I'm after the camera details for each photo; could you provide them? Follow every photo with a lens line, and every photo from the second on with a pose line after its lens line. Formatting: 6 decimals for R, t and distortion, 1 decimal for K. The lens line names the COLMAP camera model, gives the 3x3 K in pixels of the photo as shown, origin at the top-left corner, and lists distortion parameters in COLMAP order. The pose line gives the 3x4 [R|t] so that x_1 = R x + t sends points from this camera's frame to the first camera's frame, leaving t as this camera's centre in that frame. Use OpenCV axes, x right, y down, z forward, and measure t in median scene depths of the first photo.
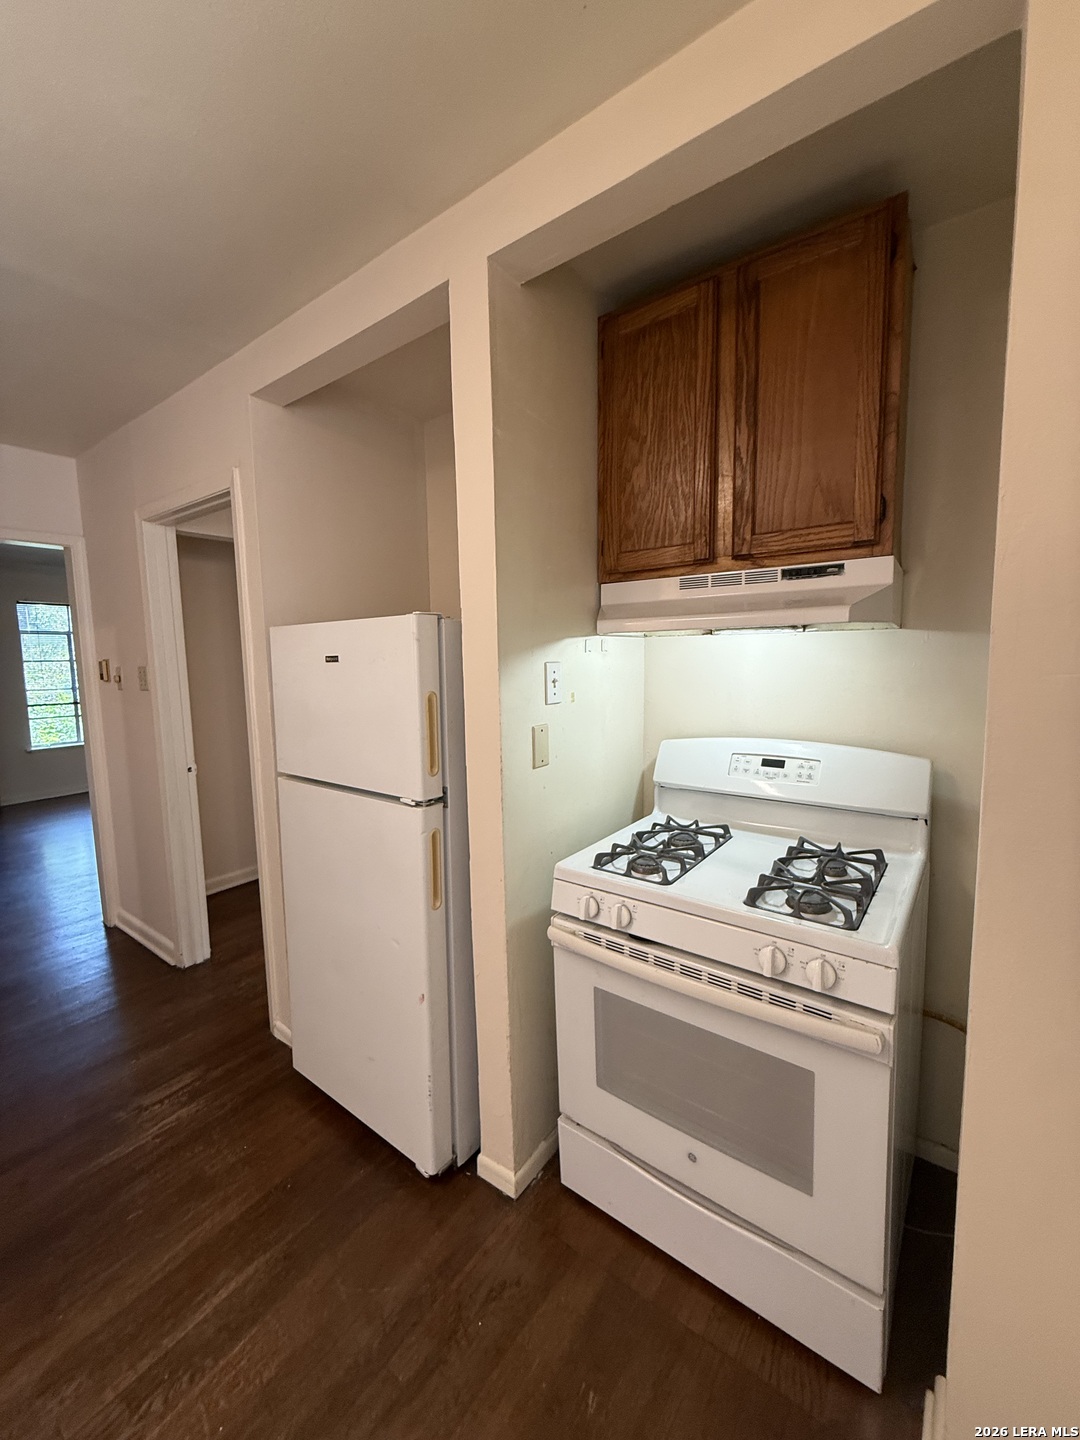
lens RADIAL K [[575.3, 0, 544.5], [0, 575.3, 711.9], [0, 0, 1]] dist [-0.001511, 0.000754]
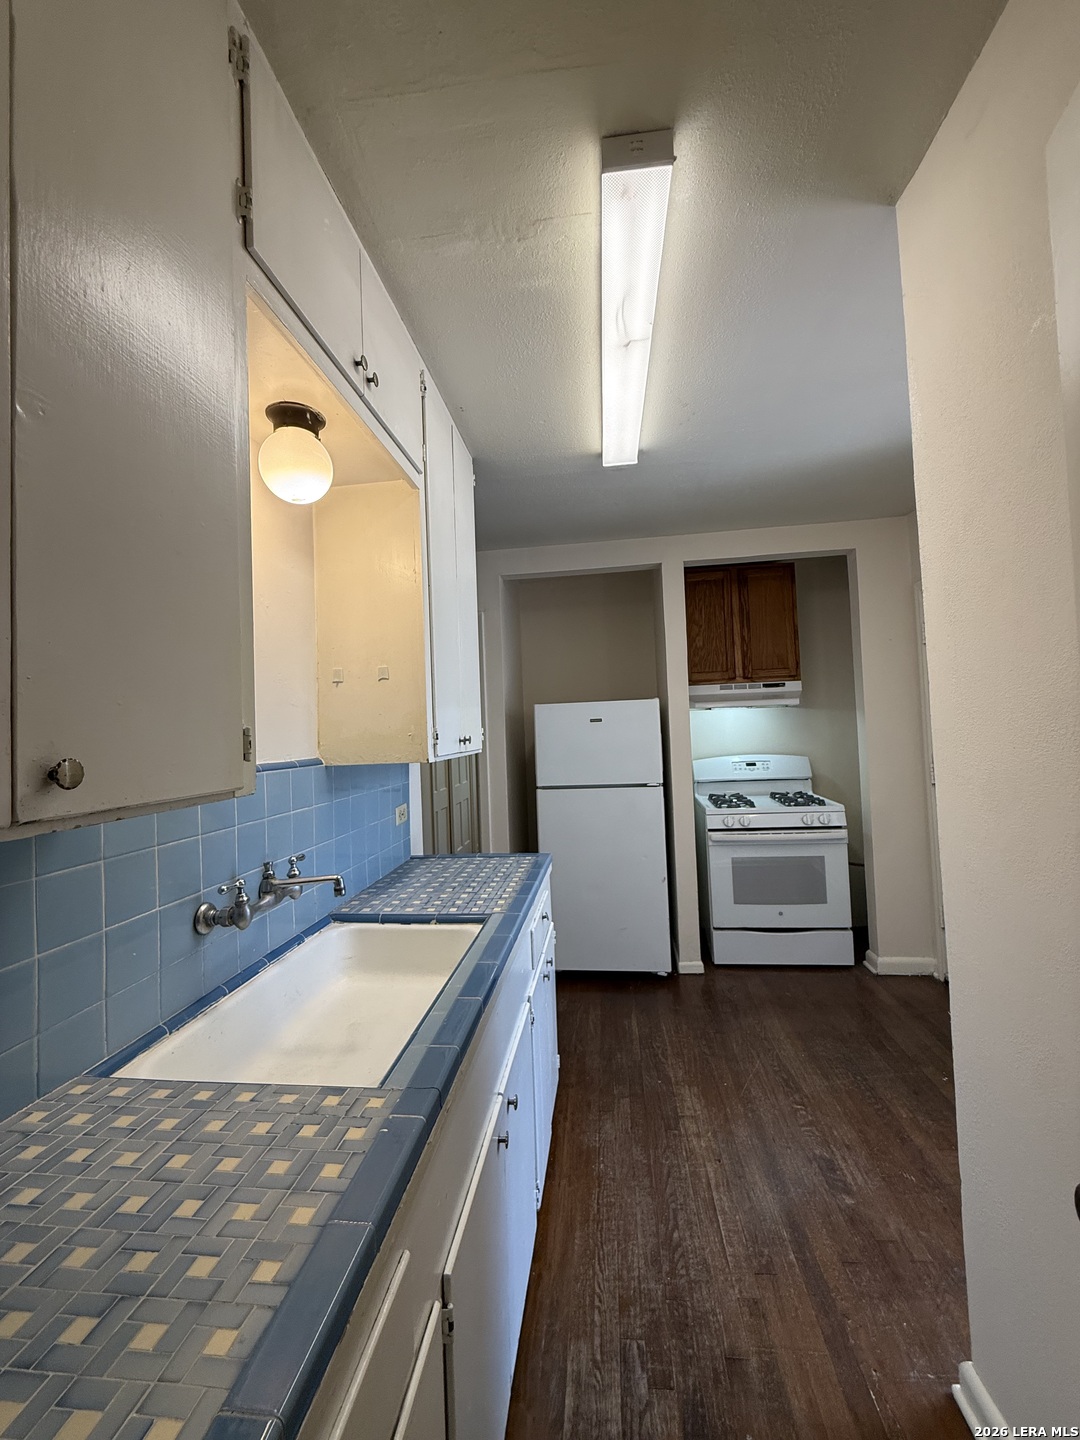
lens RADIAL K [[575.3, 0, 537.2], [0, 575.3, 715.9], [0, 0, 1]] dist [-0.001511, 0.000754]
pose [[0.871098, -0.000738, 0.491108, -1.627258], [0.072276, 0.989303, -0.126712, 0.138181], [-0.485761, 0.145874, 0.861834, -0.661636]]
